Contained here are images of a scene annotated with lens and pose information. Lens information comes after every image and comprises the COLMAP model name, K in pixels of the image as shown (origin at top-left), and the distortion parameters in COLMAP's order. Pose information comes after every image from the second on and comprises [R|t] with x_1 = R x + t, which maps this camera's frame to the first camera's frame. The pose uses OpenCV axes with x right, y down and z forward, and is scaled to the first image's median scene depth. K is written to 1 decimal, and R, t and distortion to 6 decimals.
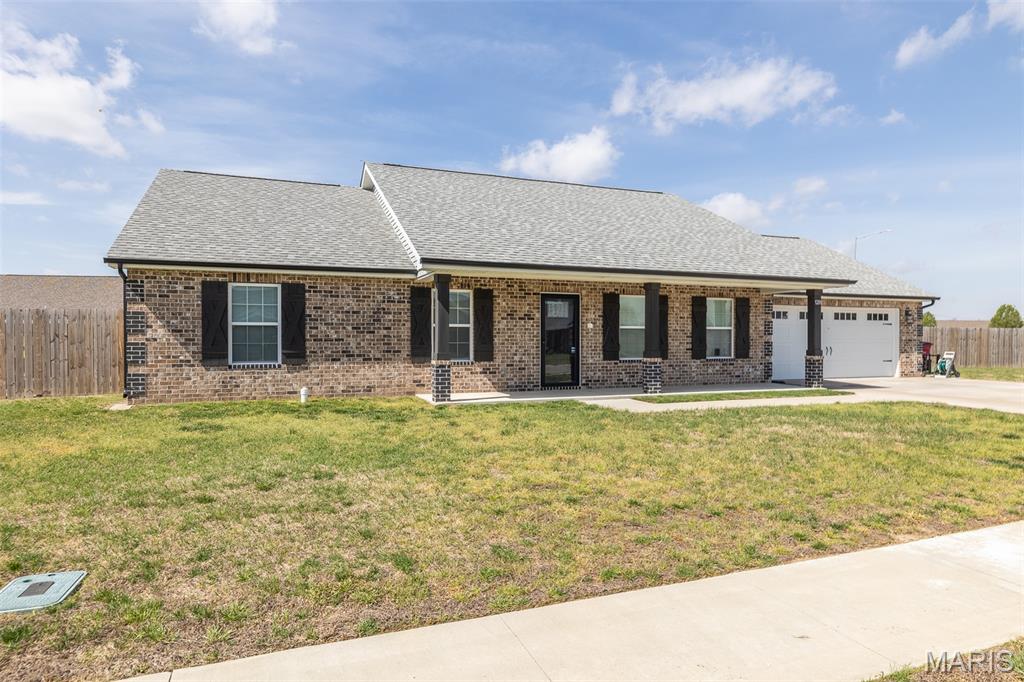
lens RADIAL K [[643.9, 0, 534.0], [0, 643.9, 358.4], [0, 0, 1]] dist [0.002790, -0.004948]
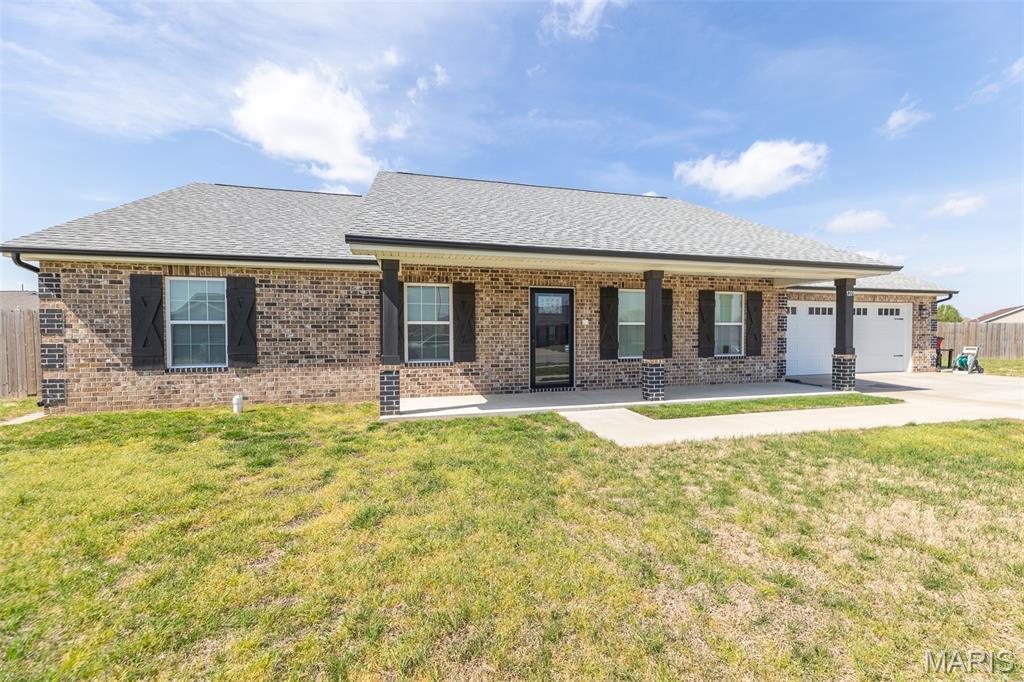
lens RADIAL K [[449.1, 0, 530.8], [0, 449.1, 353.7], [0, 0, 1]] dist [-0.006011, 0.003217]
pose [[0.994677, 0.000636, -0.103042, 0.078348], [0.001109, 0.999857, 0.016875, -0.017198], [0.103038, -0.016899, 0.994534, 0.364842]]
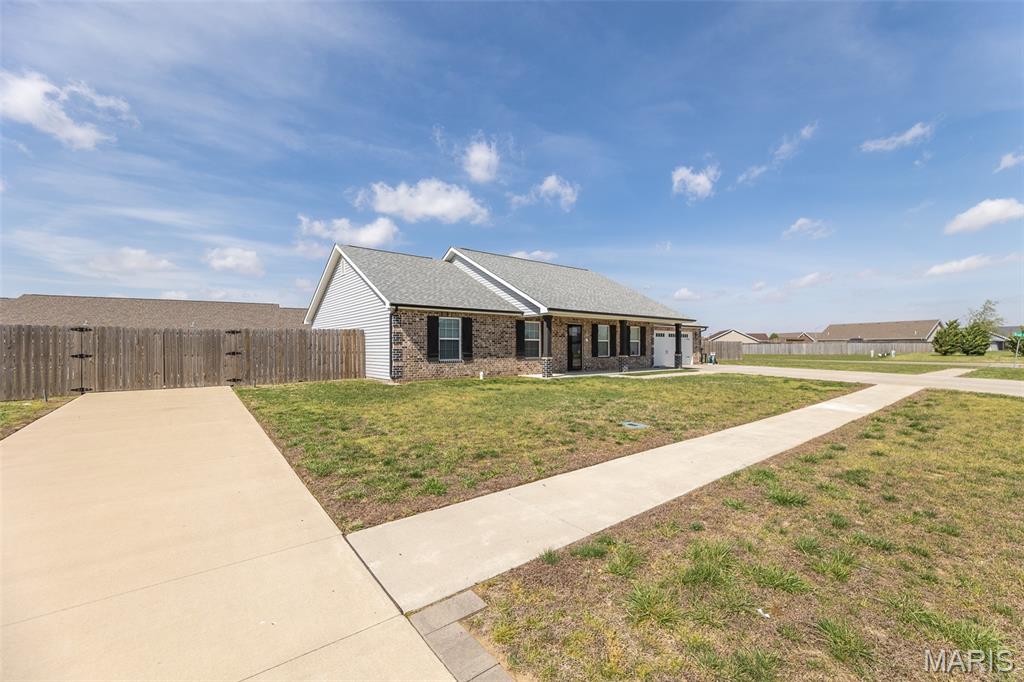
lens RADIAL K [[418.0, 0, 526.9], [0, 418.0, 348.4], [0, 0, 1]] dist [-0.000279, -0.000452]
pose [[0.956236, -0.003152, 0.292580, -0.490521], [0.010677, 0.999652, -0.024124, 0.005416], [-0.292402, 0.026192, 0.955937, -0.197839]]
